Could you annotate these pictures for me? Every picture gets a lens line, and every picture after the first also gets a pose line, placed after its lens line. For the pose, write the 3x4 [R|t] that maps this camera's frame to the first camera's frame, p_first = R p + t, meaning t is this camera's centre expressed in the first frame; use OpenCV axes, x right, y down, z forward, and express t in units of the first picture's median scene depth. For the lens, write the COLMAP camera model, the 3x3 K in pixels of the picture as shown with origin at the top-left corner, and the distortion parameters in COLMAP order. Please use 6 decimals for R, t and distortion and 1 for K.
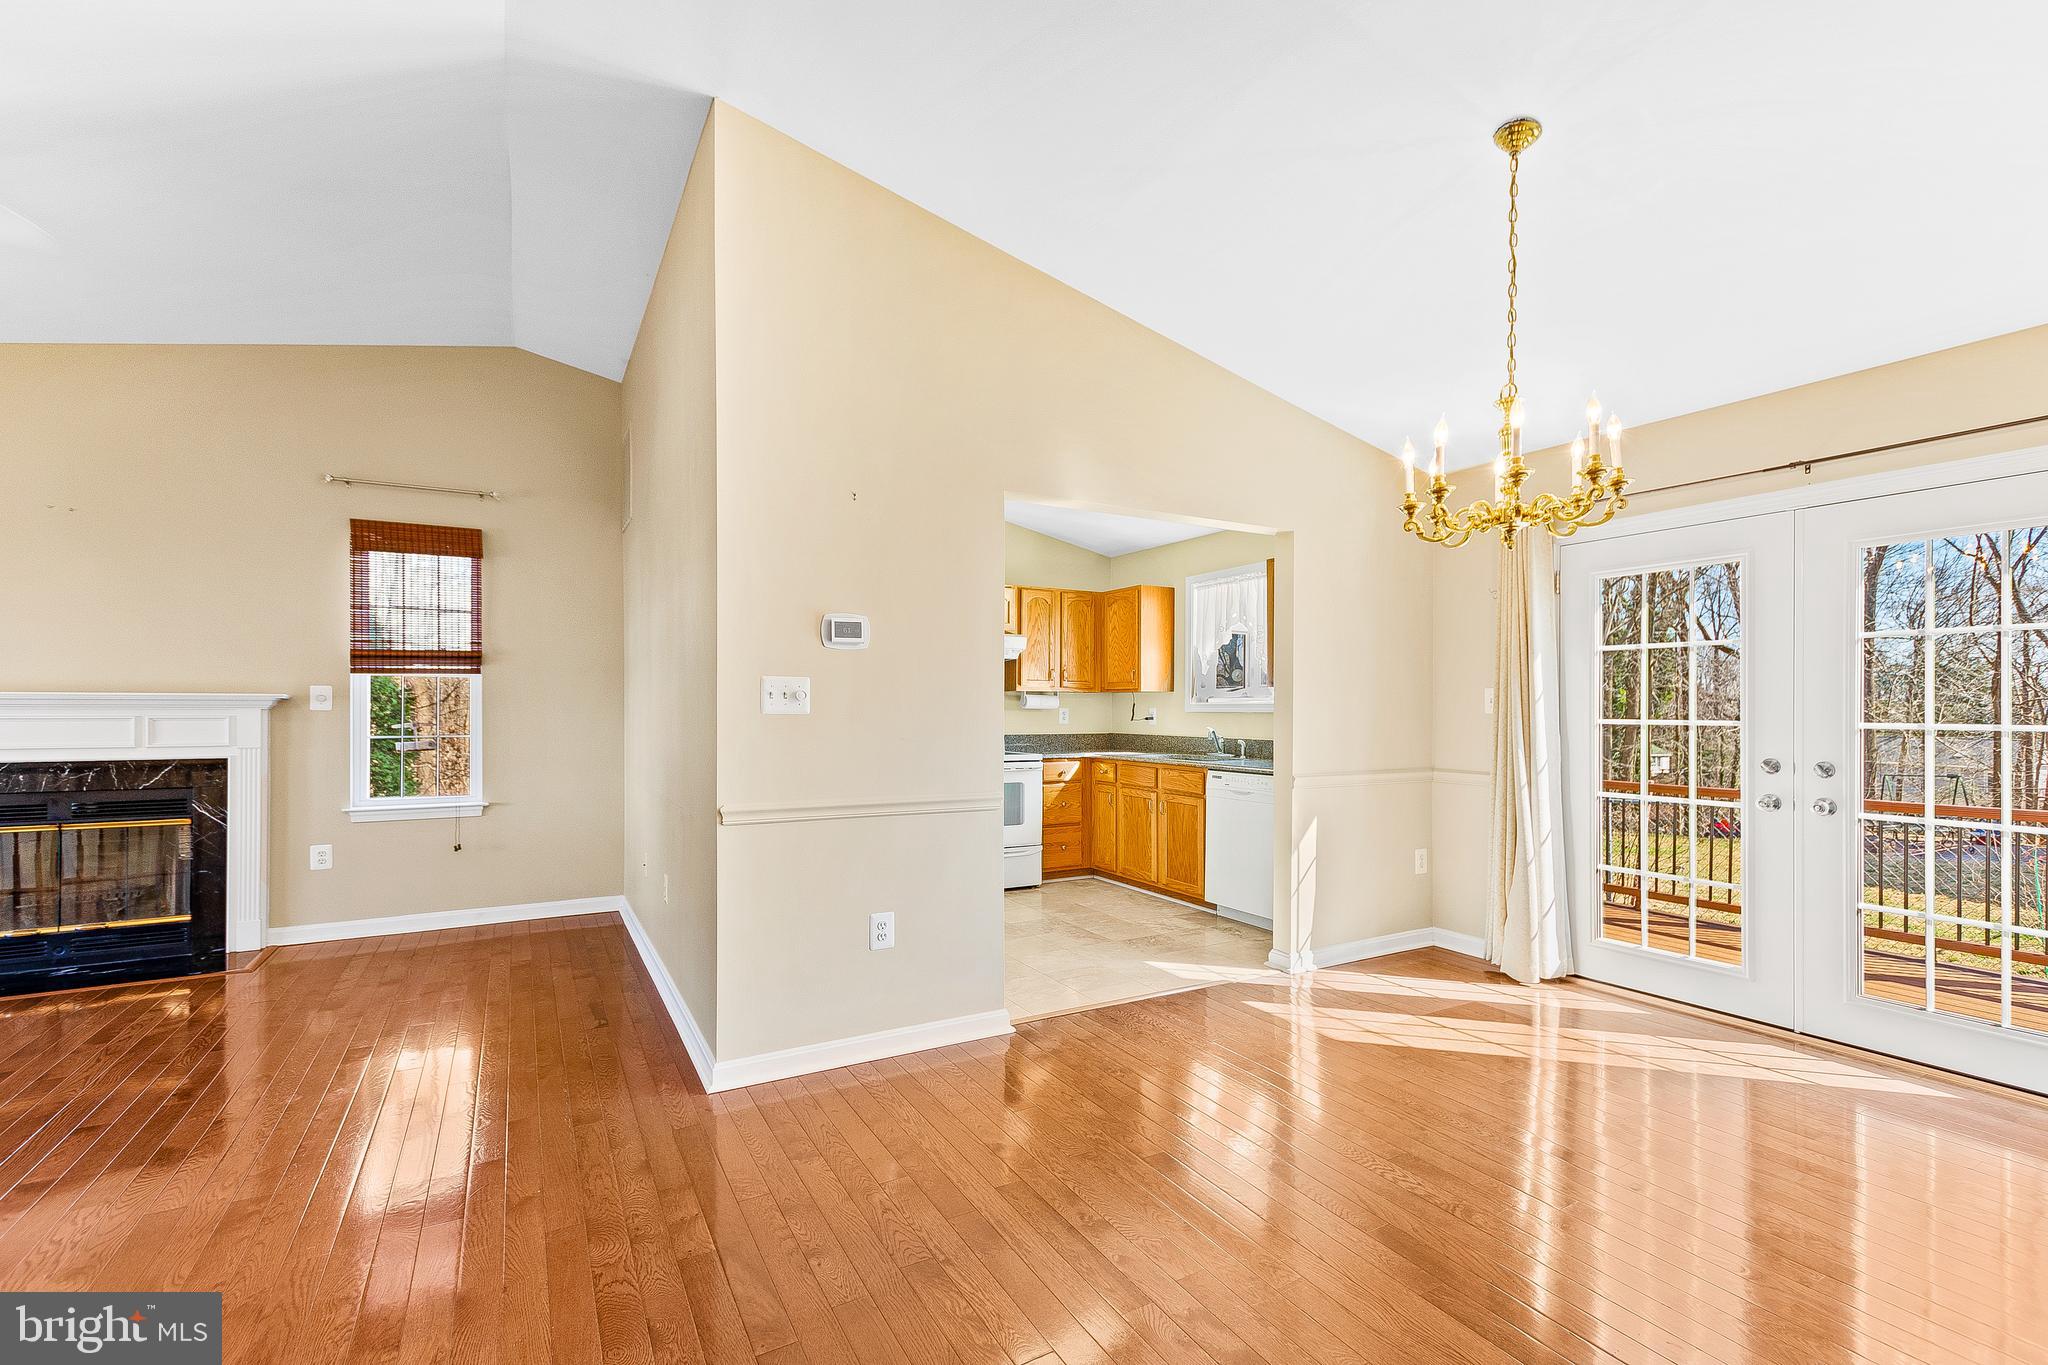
lens RADIAL K [[897.6, 0, 1031.9], [0, 897.6, 707.1], [0, 0, 1]] dist [0.010687, -0.000701]
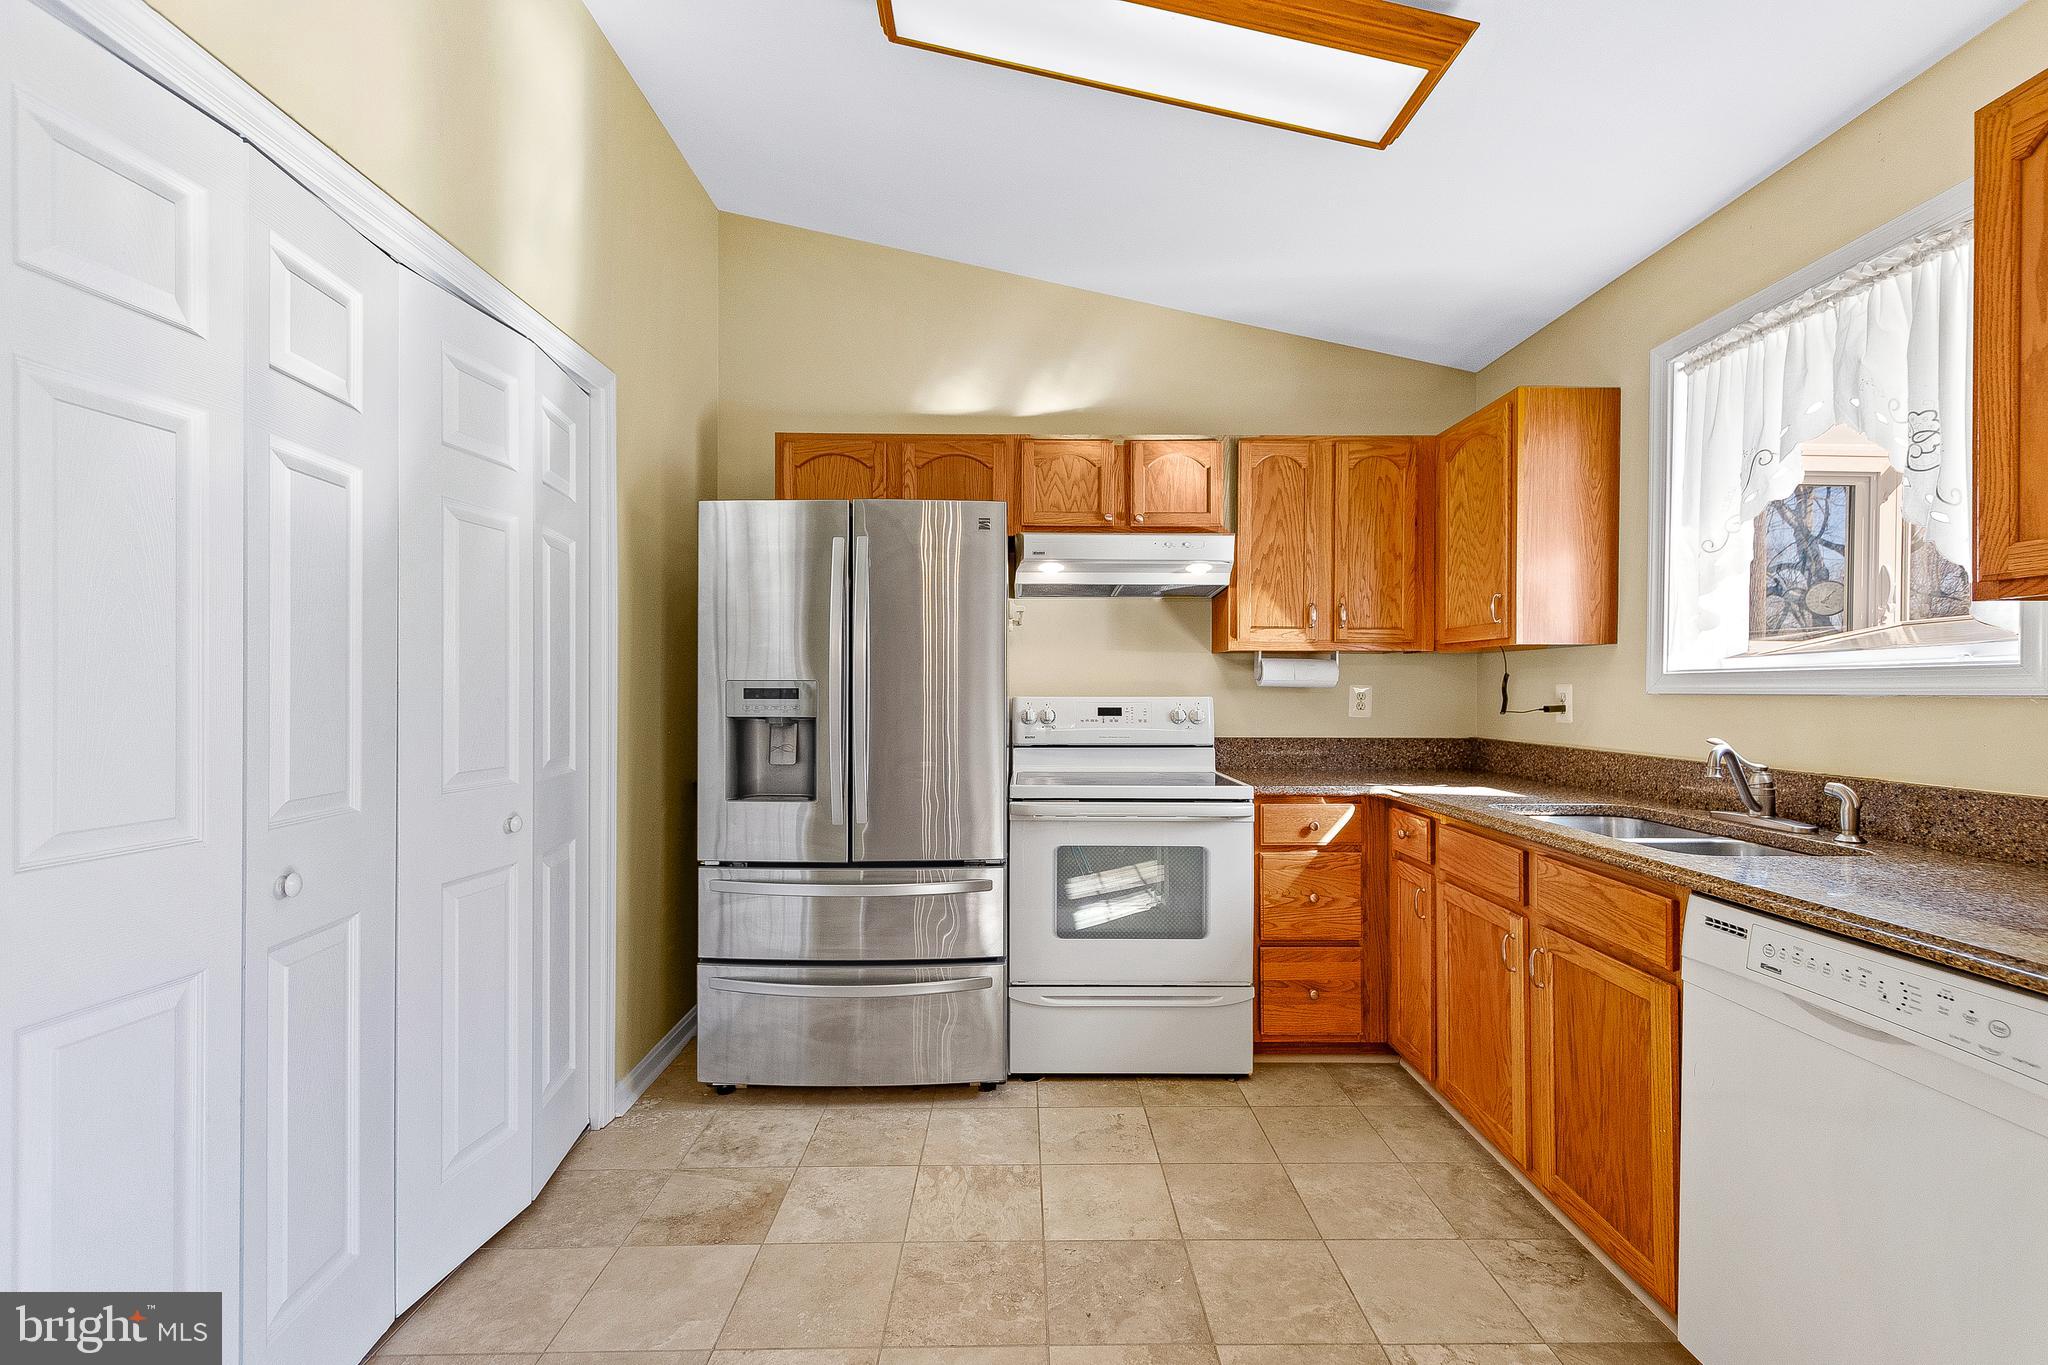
lens RADIAL K [[882.2, 0, 1030.7], [0, 882.2, 686.4], [0, 0, 1]] dist [0.020948, -0.005899]
pose [[0.877229, -0.001923, -0.480068, 0.153009], [0.001628, 0.999998, -0.001031, 0.002616], [0.480069, 0.000123, 0.877231, 0.666823]]
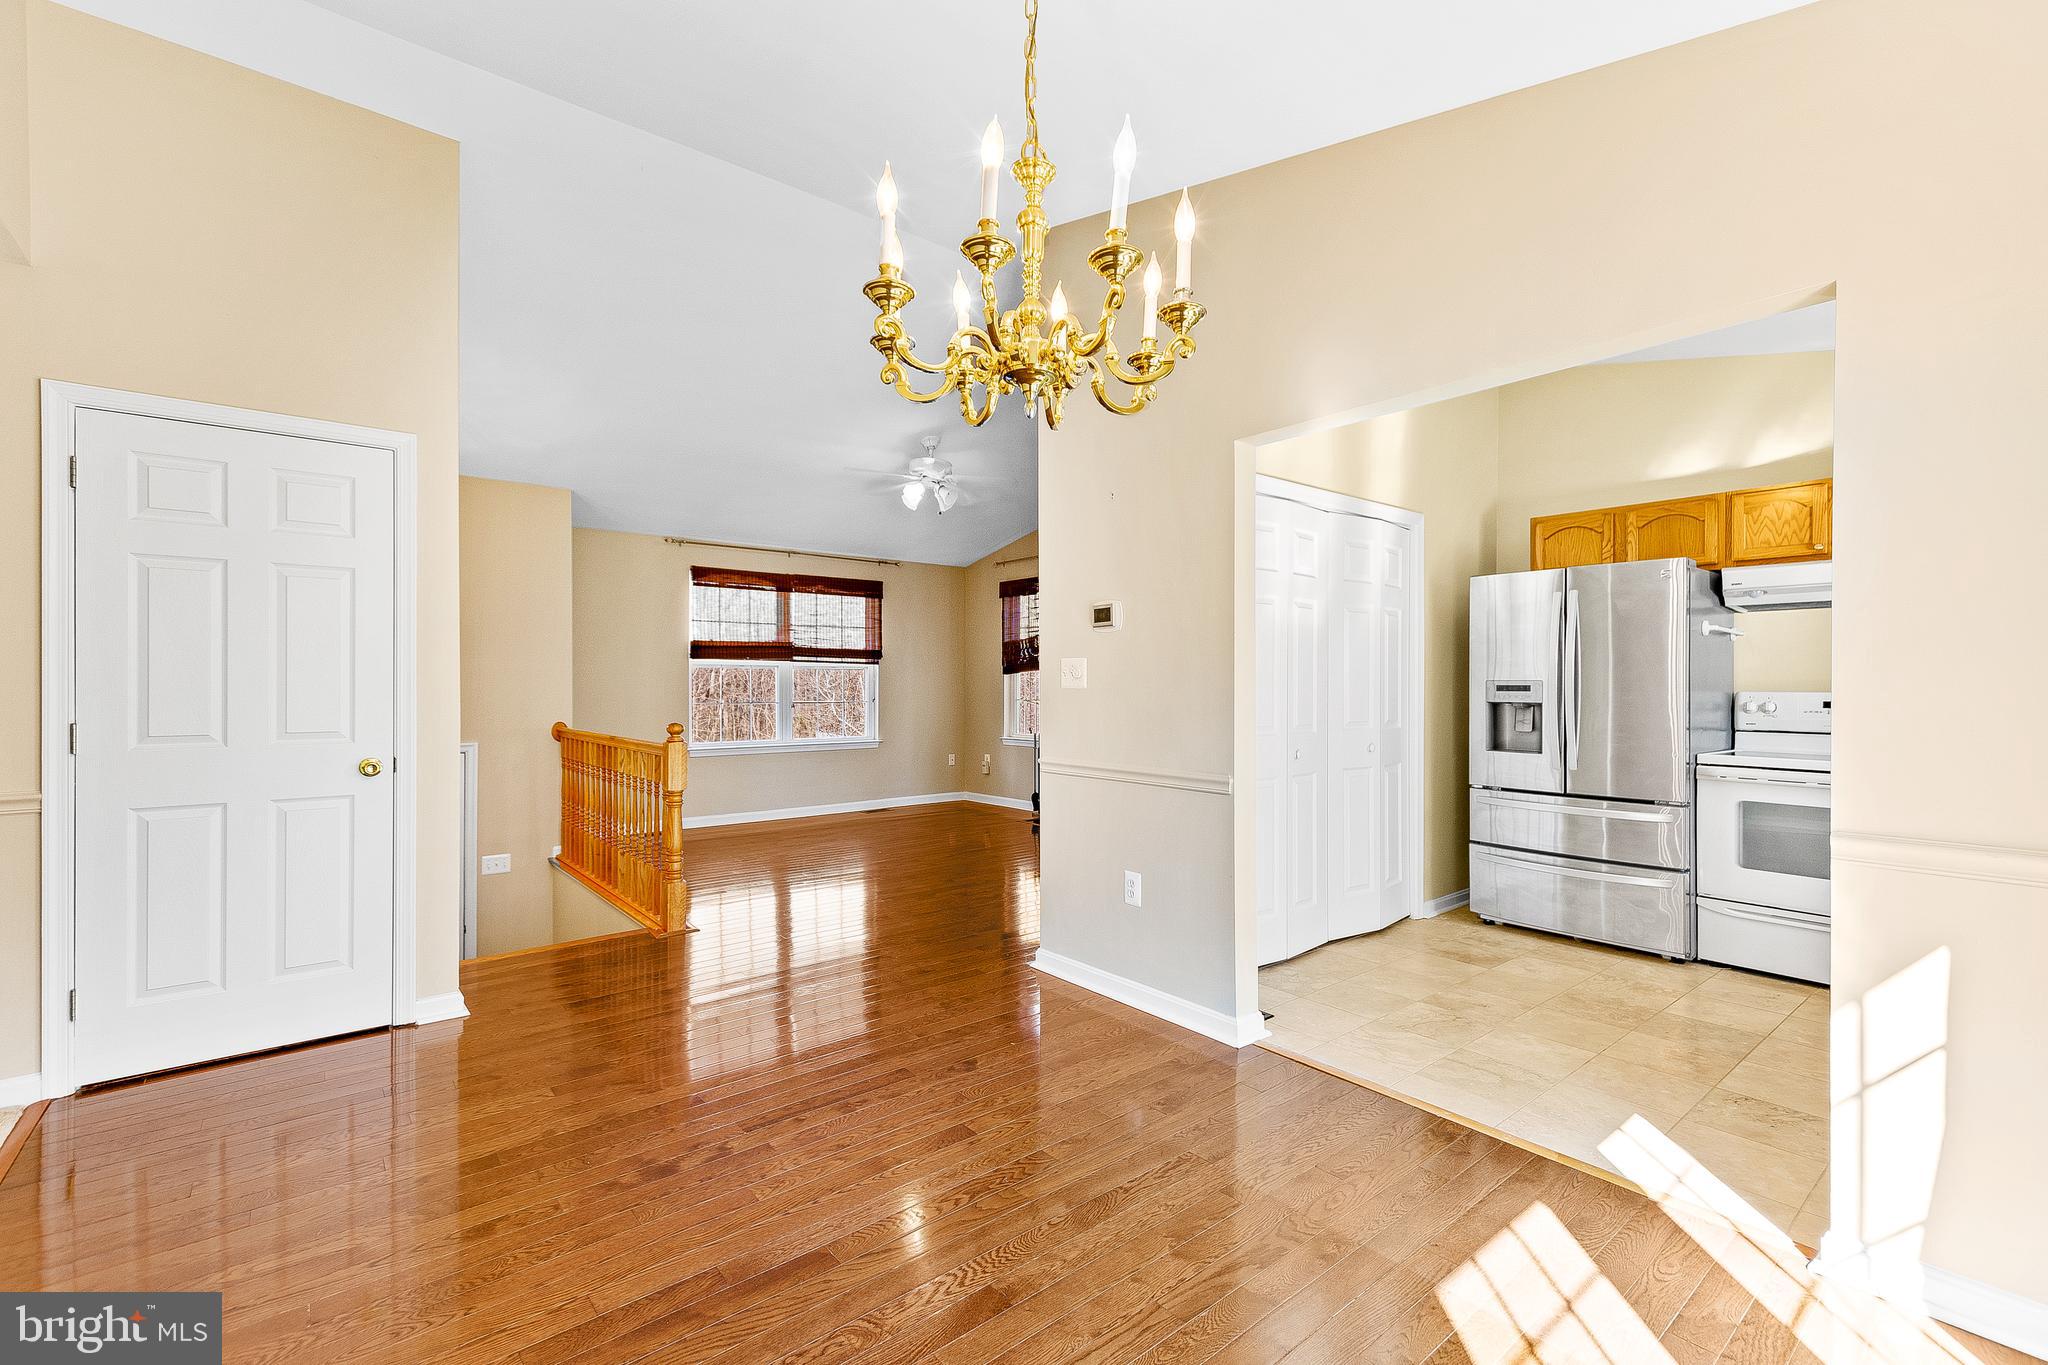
lens RADIAL K [[884.4, 0, 1036.6], [0, 884.4, 688.8], [0, 0, 1]] dist [0.020955, -0.006440]
pose [[0.172066, 0.004648, -0.985074, 0.543487], [0.001712, 0.999986, 0.005018, 0.001378], [0.985084, -0.002550, 0.172056, 0.440474]]
